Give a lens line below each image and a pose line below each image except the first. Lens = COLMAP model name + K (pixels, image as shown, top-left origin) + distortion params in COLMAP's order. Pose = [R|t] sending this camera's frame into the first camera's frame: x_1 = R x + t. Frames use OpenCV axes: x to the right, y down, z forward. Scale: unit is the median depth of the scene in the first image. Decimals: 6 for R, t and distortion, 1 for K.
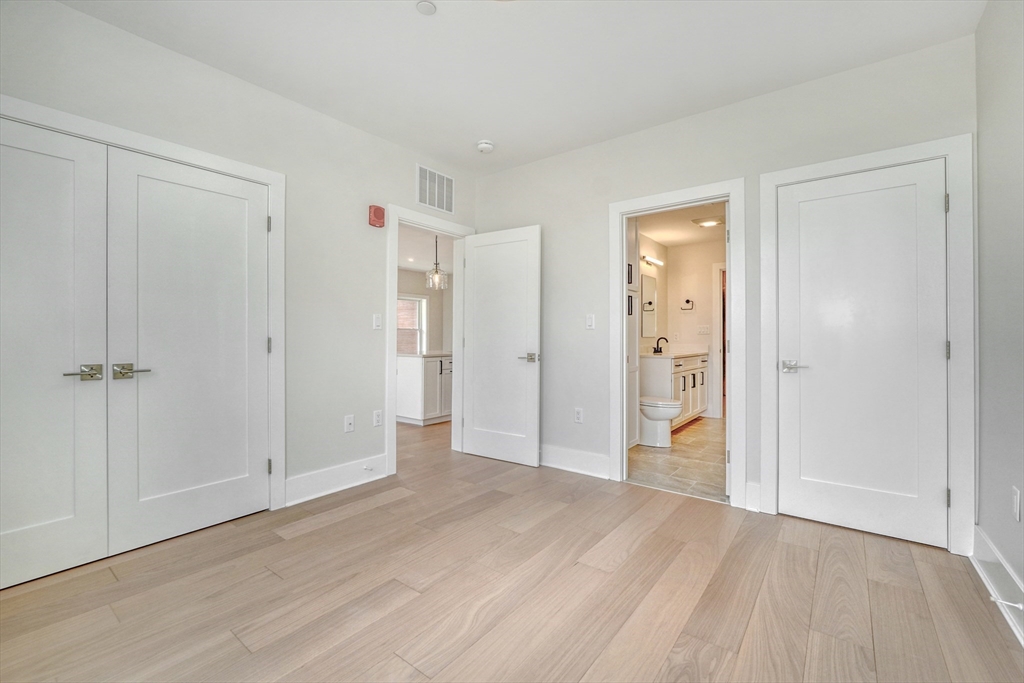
lens RADIAL K [[443.0, 0, 510.5], [0, 443.0, 338.0], [0, 0, 1]] dist [-0.016059, 0.006302]
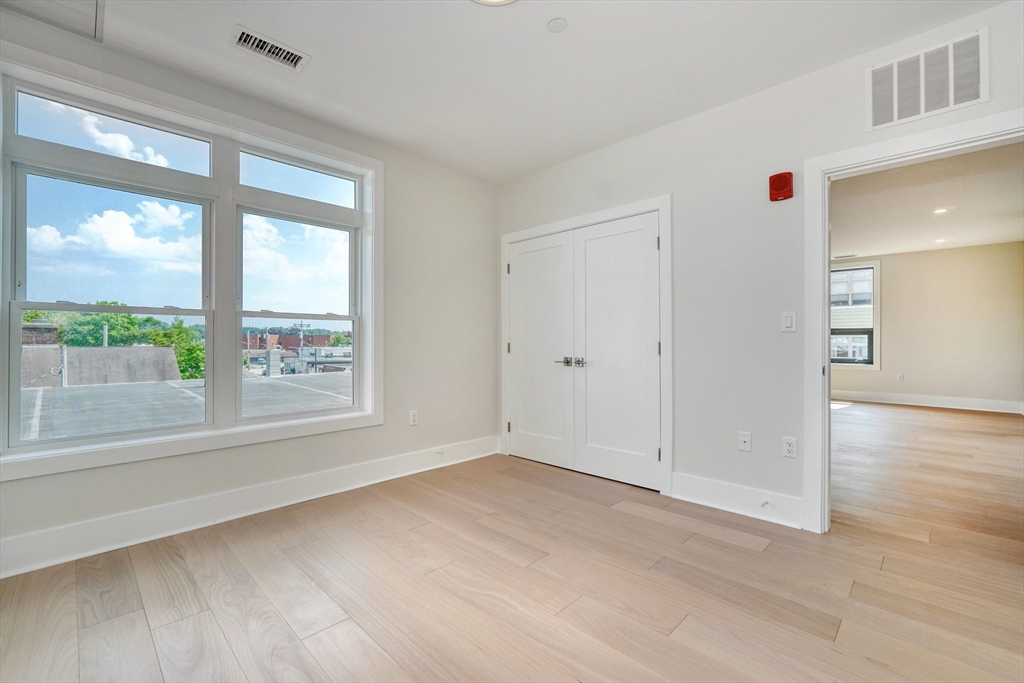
lens RADIAL K [[443.0, 0, 515.2], [0, 443.0, 340.0], [0, 0, 1]] dist [-0.016059, 0.006302]
pose [[-0.116429, -0.004526, -0.993189, 0.715156], [-0.006623, 0.999971, -0.003780, 0.002026], [0.993177, 0.006137, -0.116456, 0.852286]]
